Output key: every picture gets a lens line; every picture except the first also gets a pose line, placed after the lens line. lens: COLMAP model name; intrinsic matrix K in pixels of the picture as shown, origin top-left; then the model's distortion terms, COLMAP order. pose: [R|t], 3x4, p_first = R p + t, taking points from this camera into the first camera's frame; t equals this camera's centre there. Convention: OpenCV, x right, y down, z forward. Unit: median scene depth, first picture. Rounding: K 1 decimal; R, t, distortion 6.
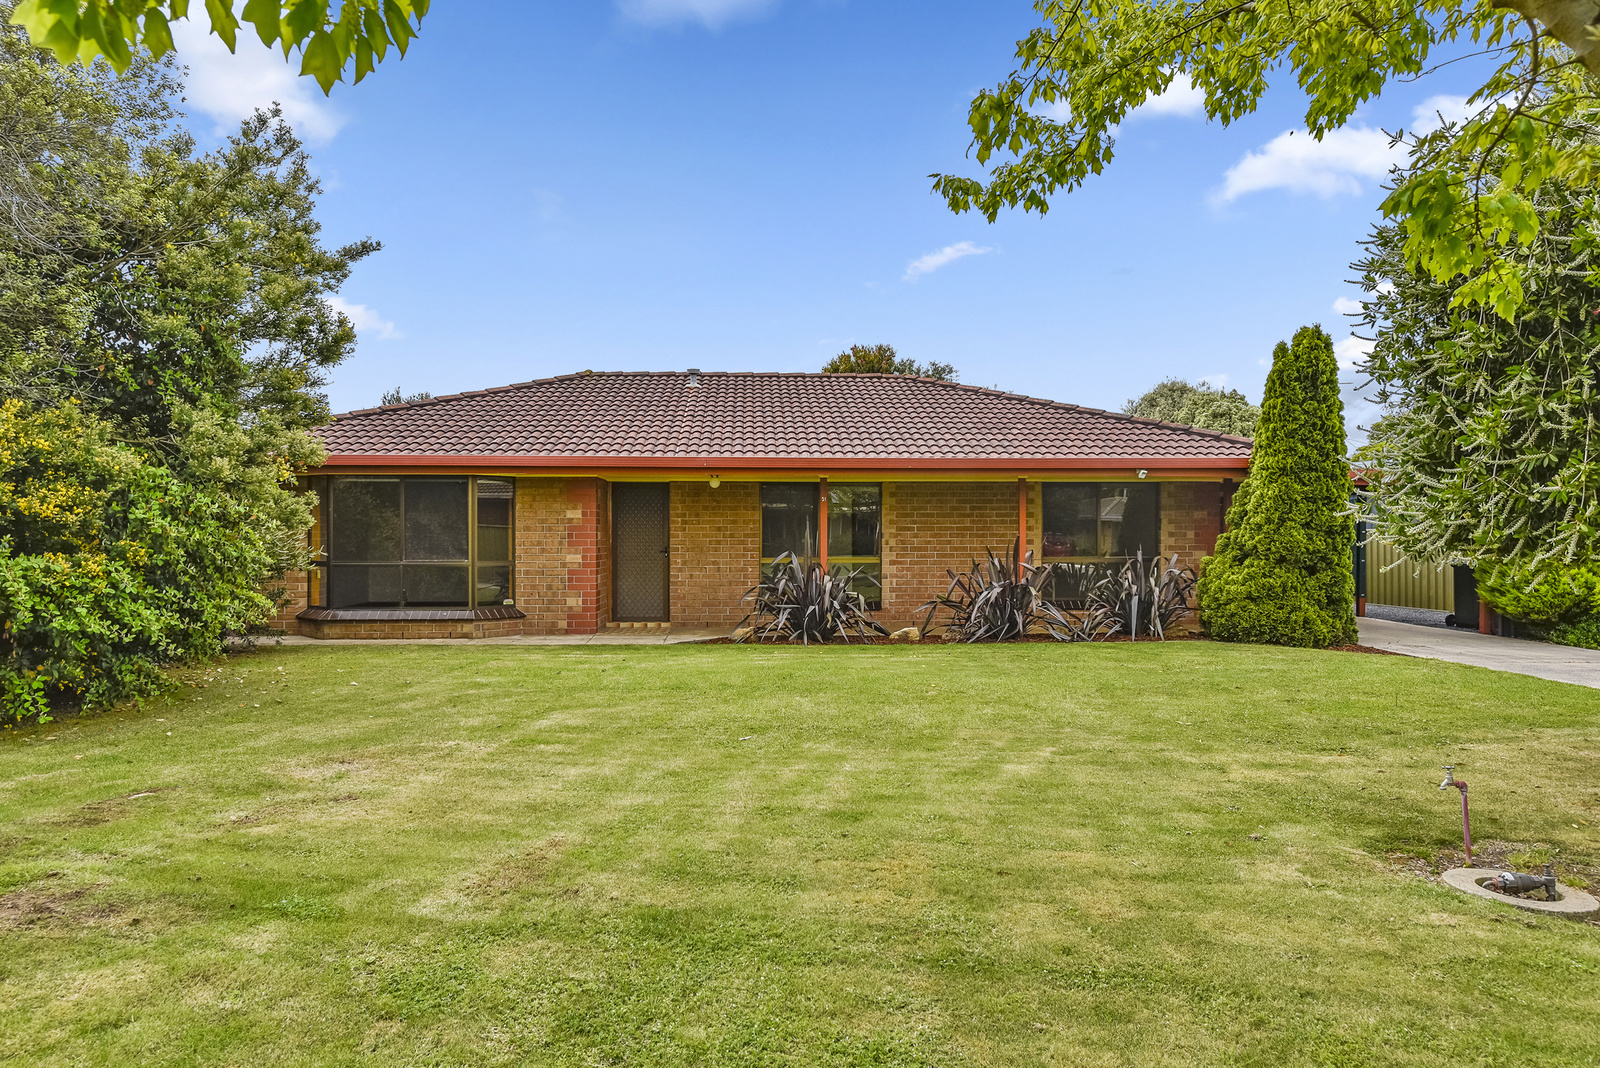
lens RADIAL K [[1124.3, 0, 800.7], [0, 1124.3, 534.5], [0, 0, 1]] dist [-0.000202, 0.000032]
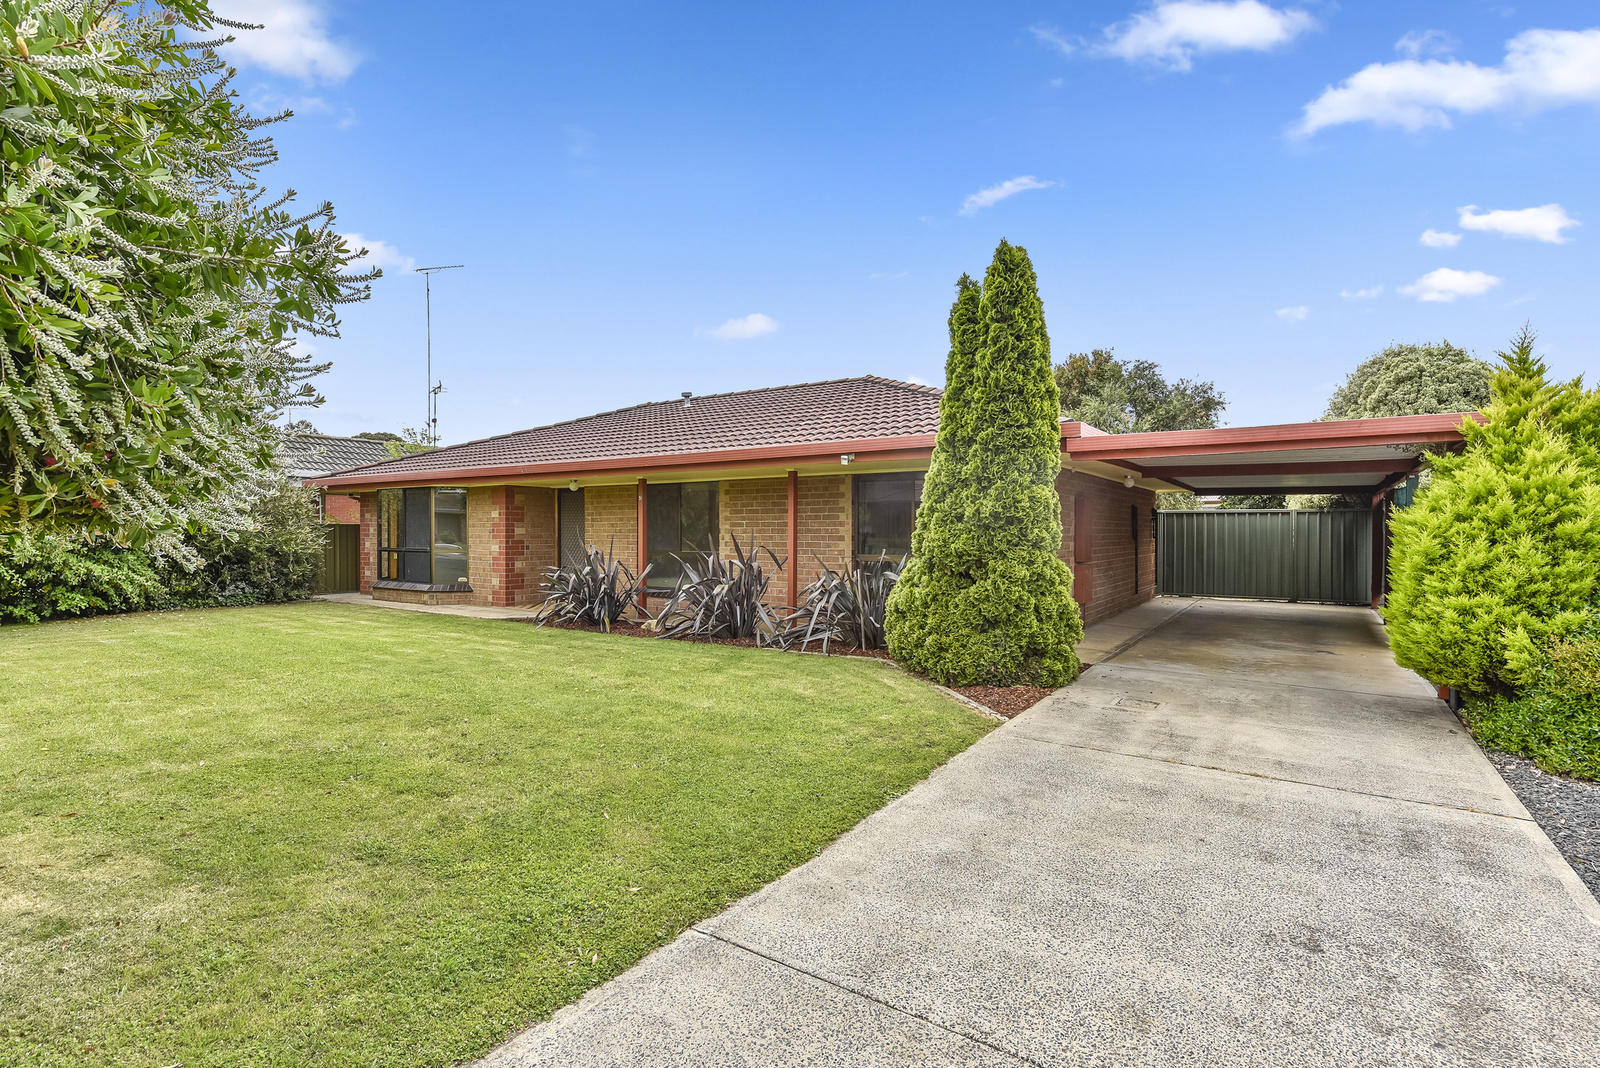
lens RADIAL K [[773.6, 0, 799.2], [0, 773.6, 531.7], [0, 0, 1]] dist [-0.000834, -0.000028]
pose [[0.802379, 0.003372, -0.596805, 0.567754], [-0.002091, 0.999994, 0.002839, -0.000835], [0.596811, -0.001030, 0.802381, 0.460250]]
